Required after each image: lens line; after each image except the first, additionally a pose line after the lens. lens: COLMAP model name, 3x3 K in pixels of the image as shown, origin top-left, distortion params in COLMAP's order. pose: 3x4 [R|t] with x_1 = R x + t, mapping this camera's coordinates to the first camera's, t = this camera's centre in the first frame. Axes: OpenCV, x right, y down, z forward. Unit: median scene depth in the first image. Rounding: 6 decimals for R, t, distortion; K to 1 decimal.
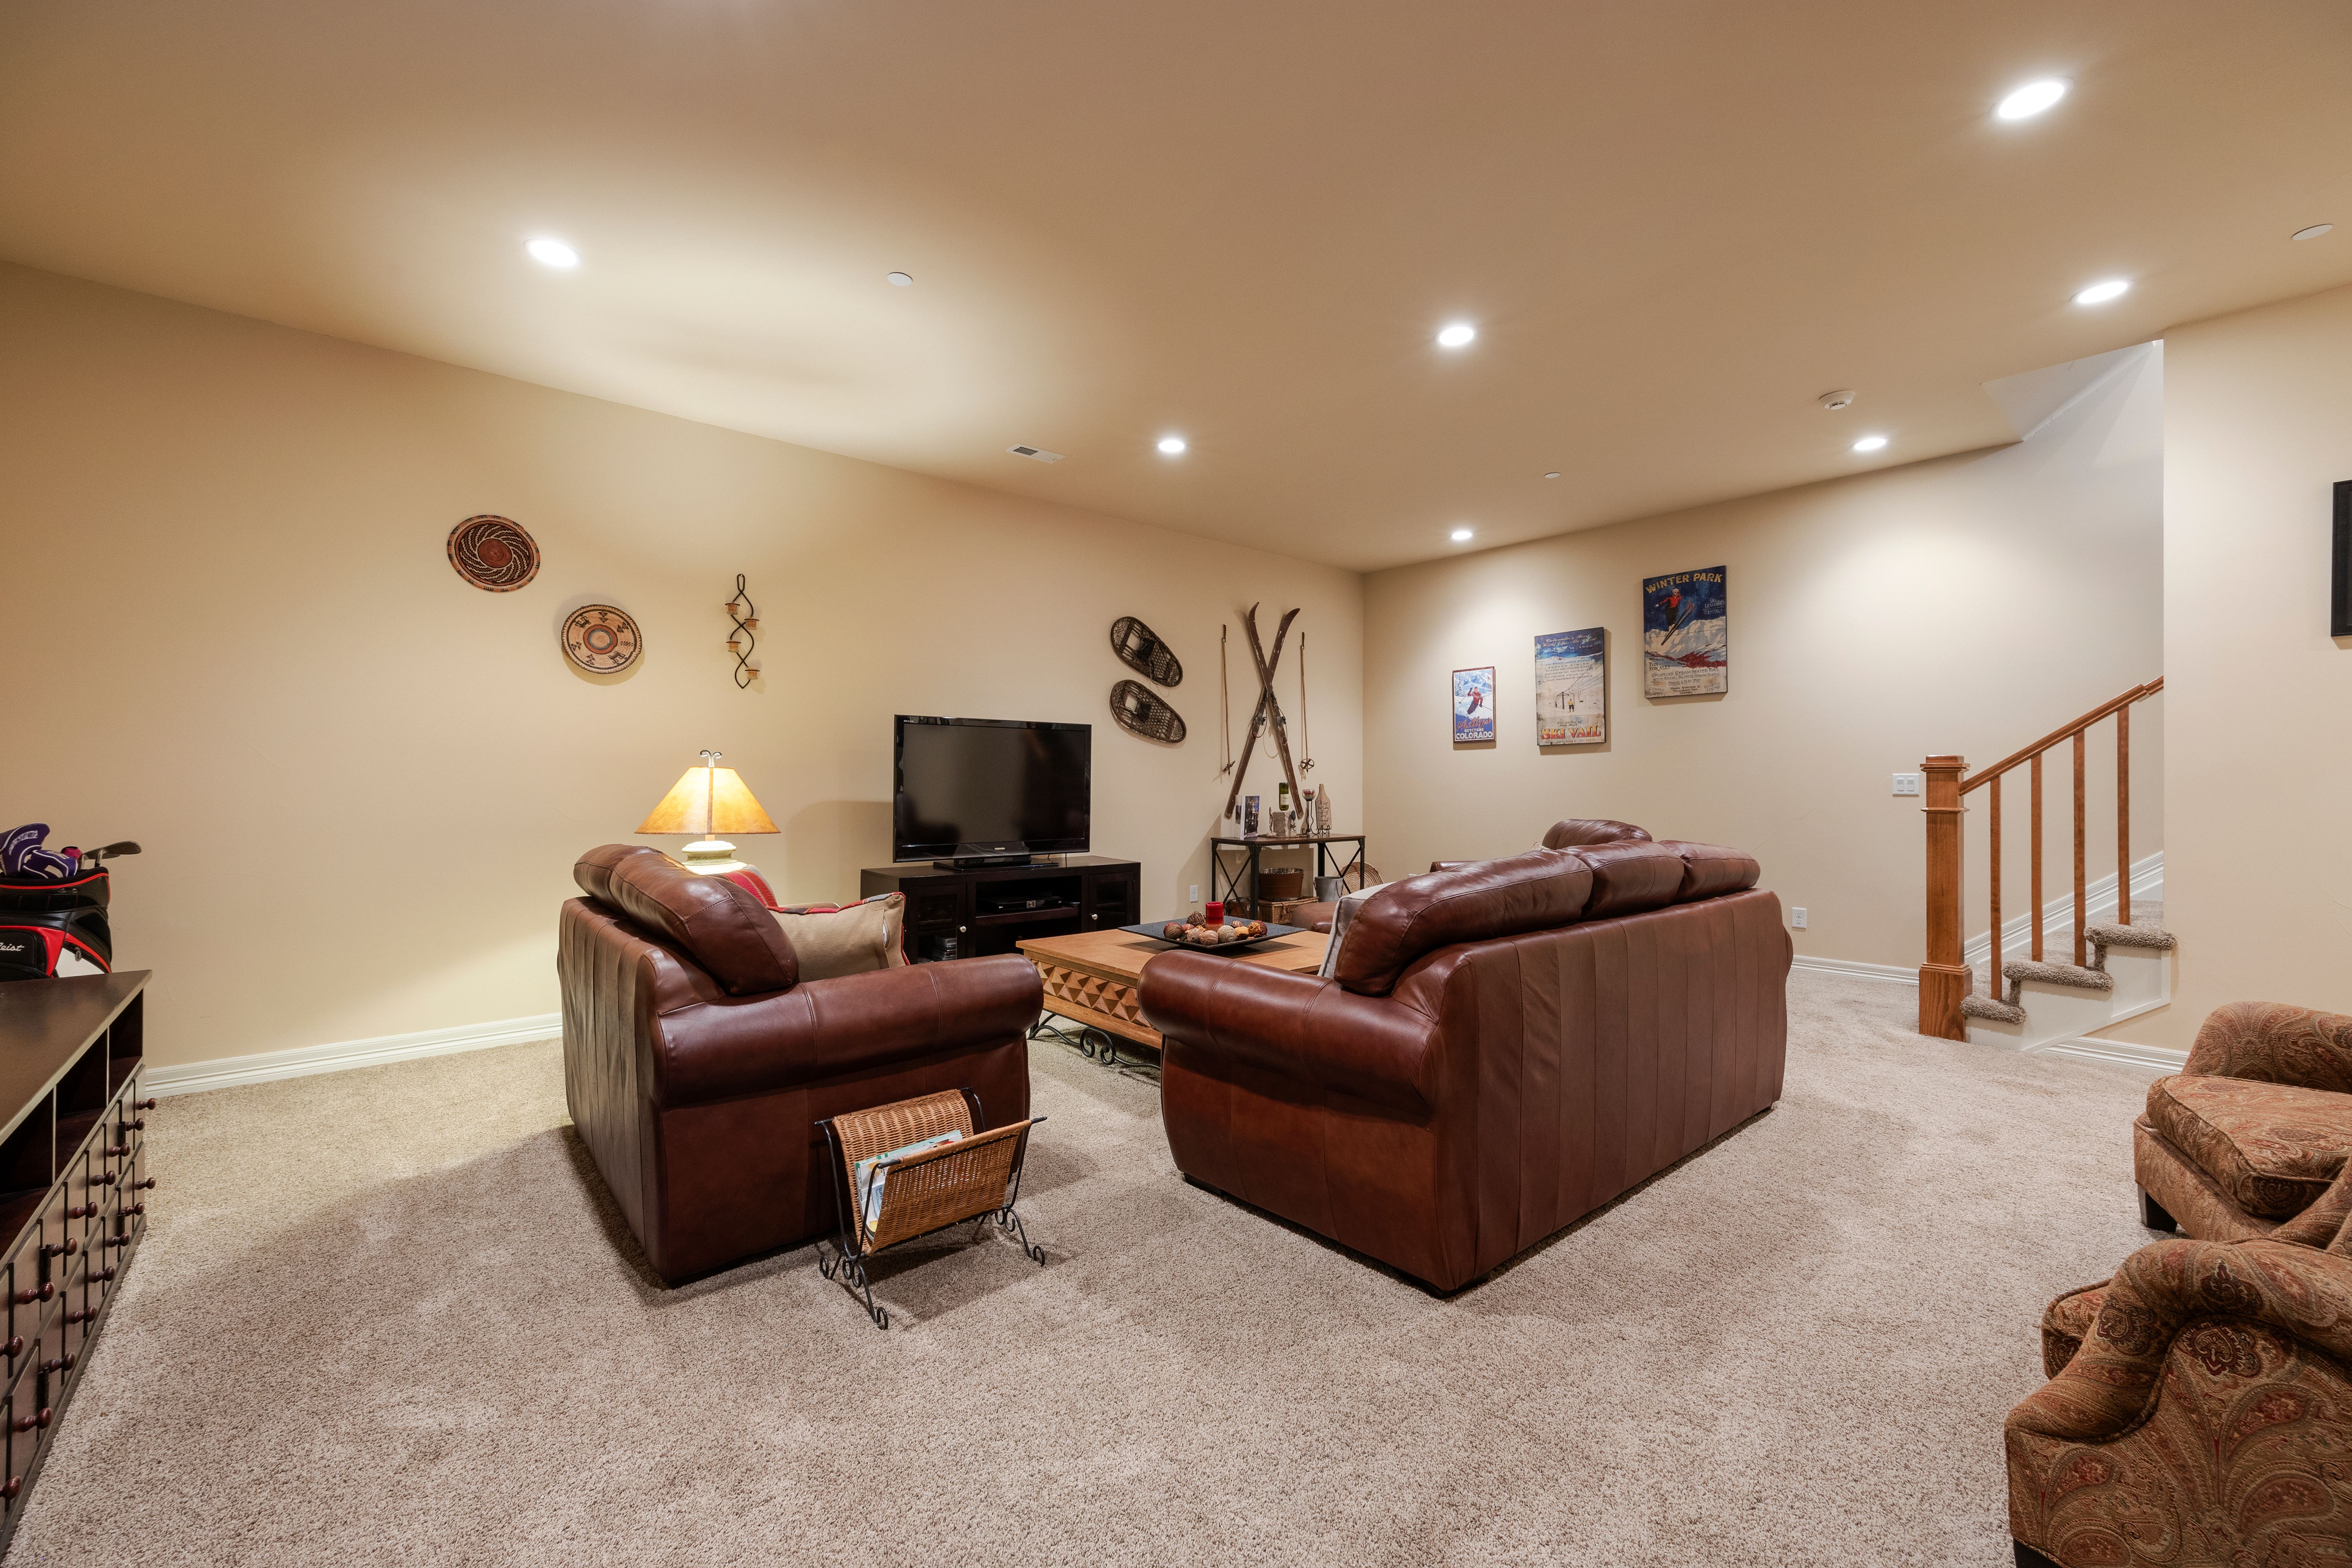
lens RADIAL K [[965.4, 0, 1174.9], [0, 965.4, 778.0], [0, 0, 1]] dist [-0.001374, -0.000056]
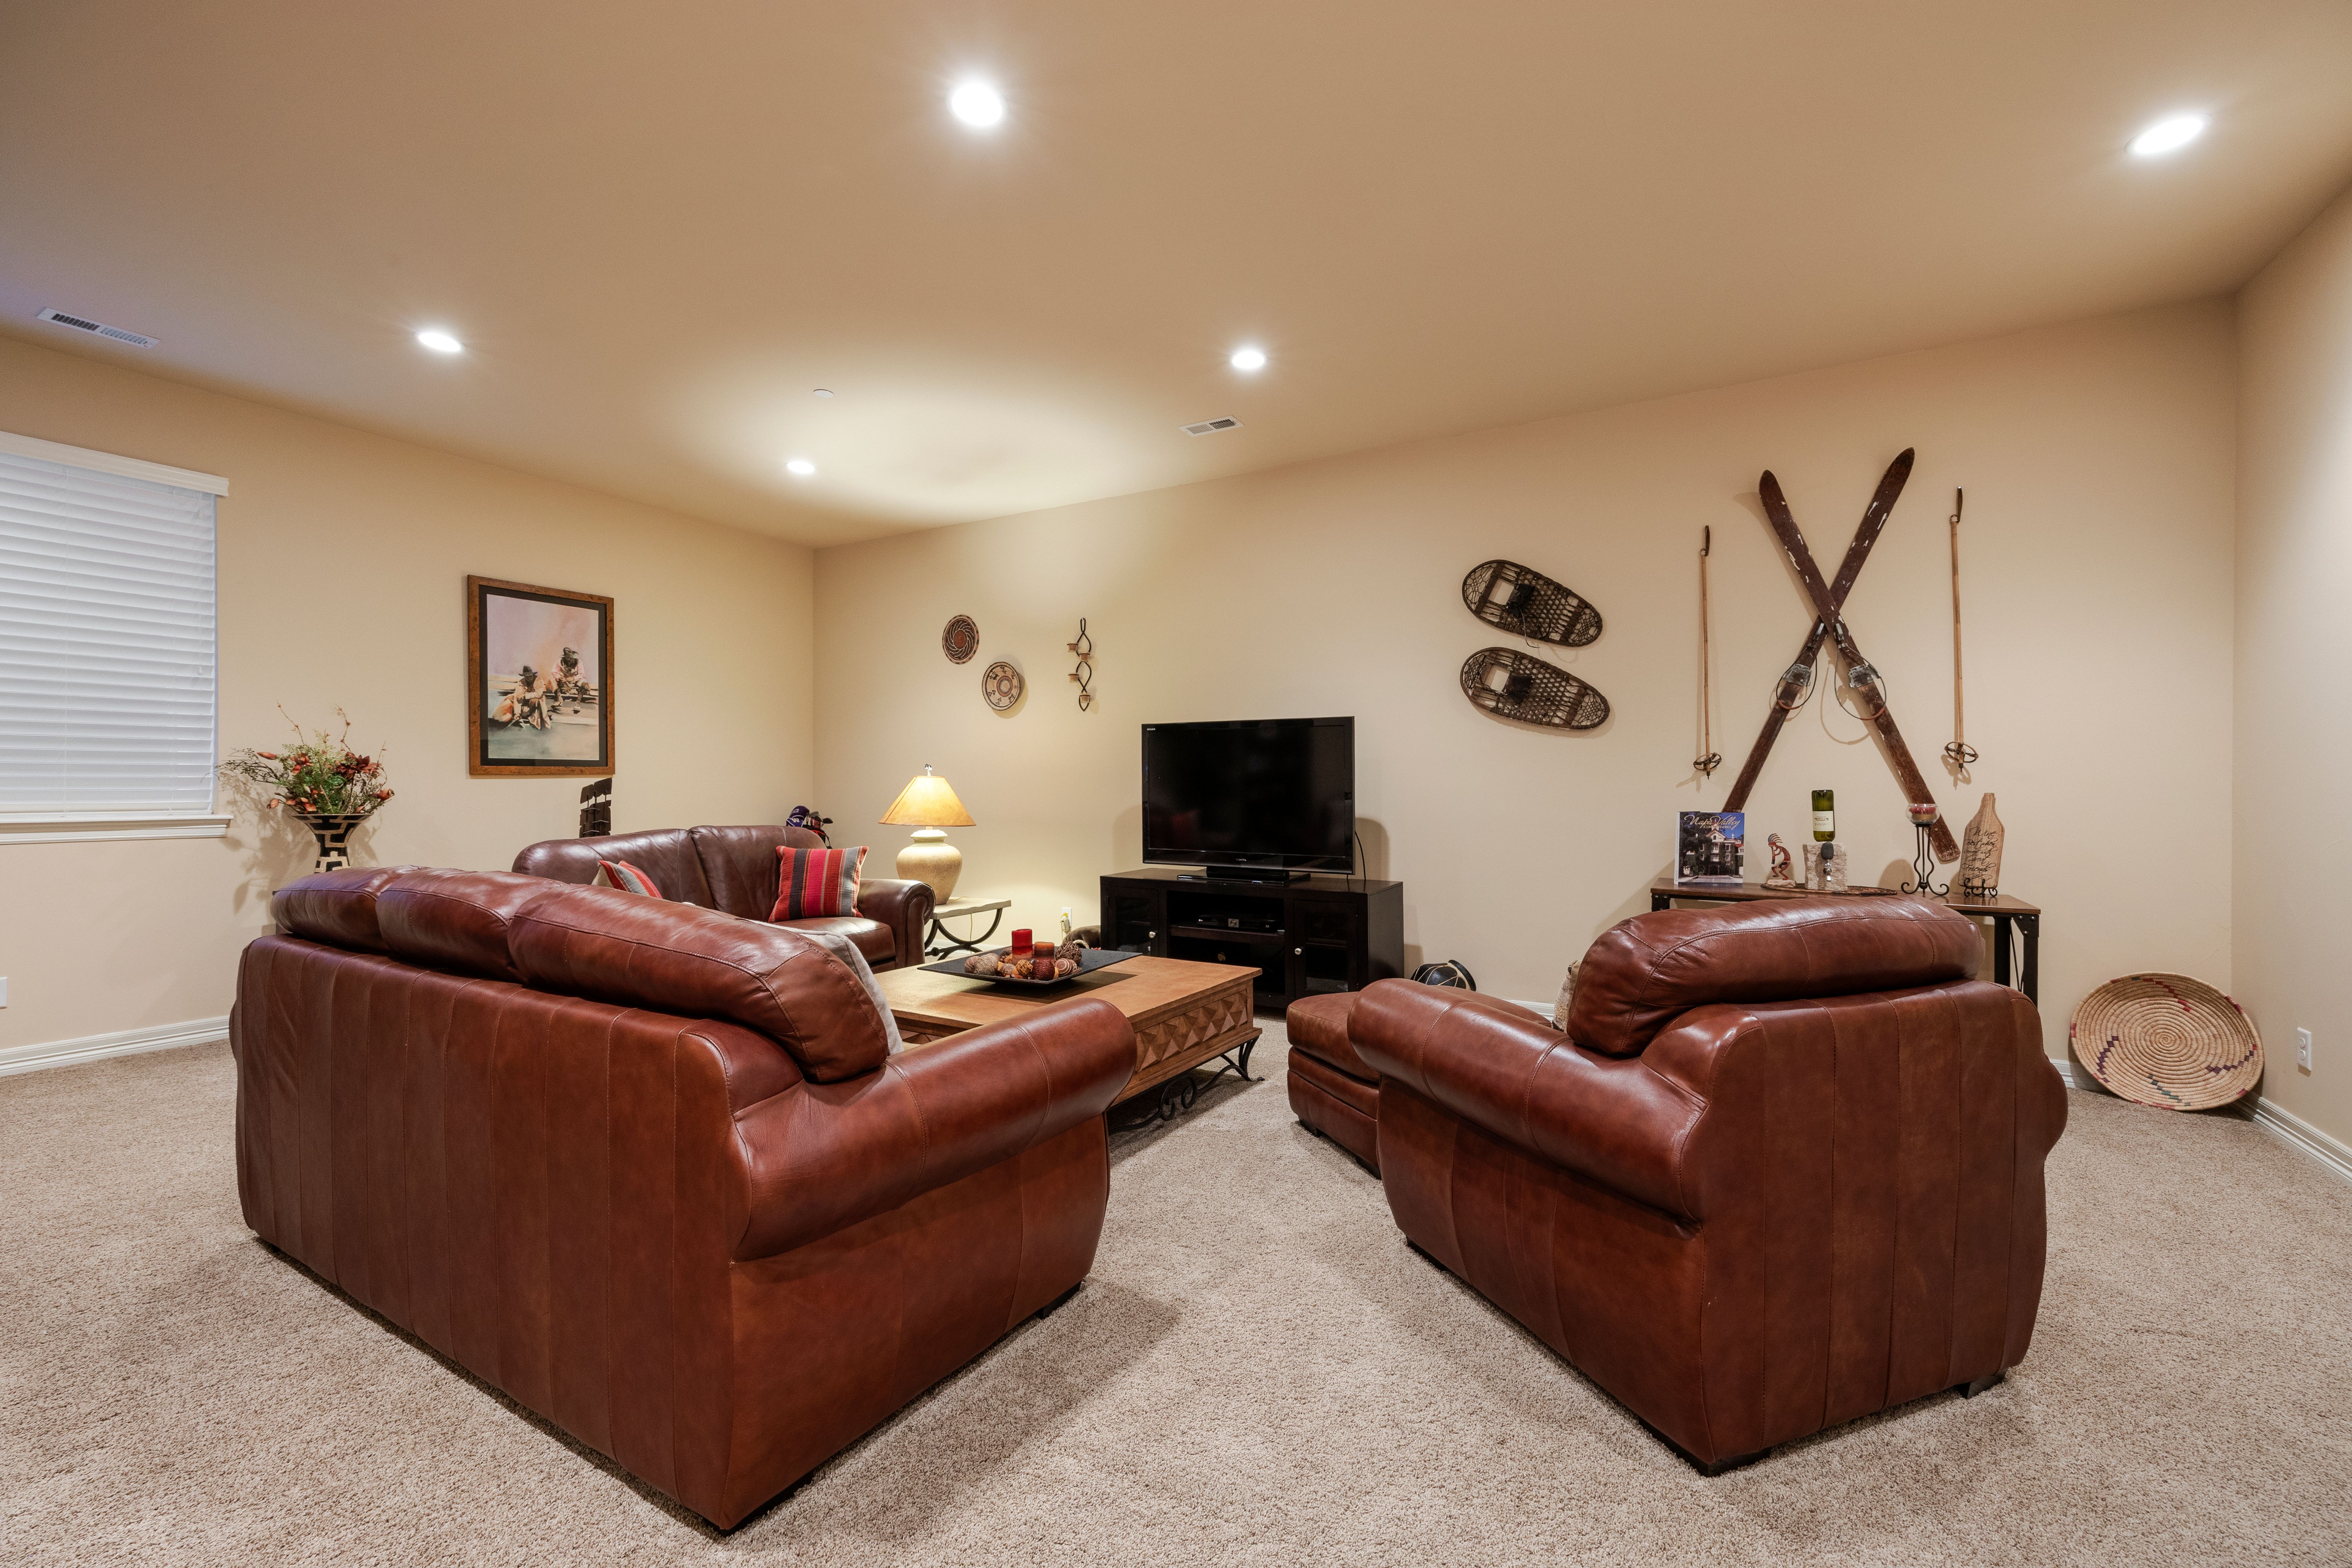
lens RADIAL K [[965.4, 0, 1175.0], [0, 965.4, 788.1], [0, 0, 1]] dist [-0.001374, -0.000056]
pose [[0.316013, 0.001778, -0.948753, 0.574899], [0.002326, 0.999994, 0.002649, 0.001879], [0.948752, -0.003044, 0.316007, 0.549132]]
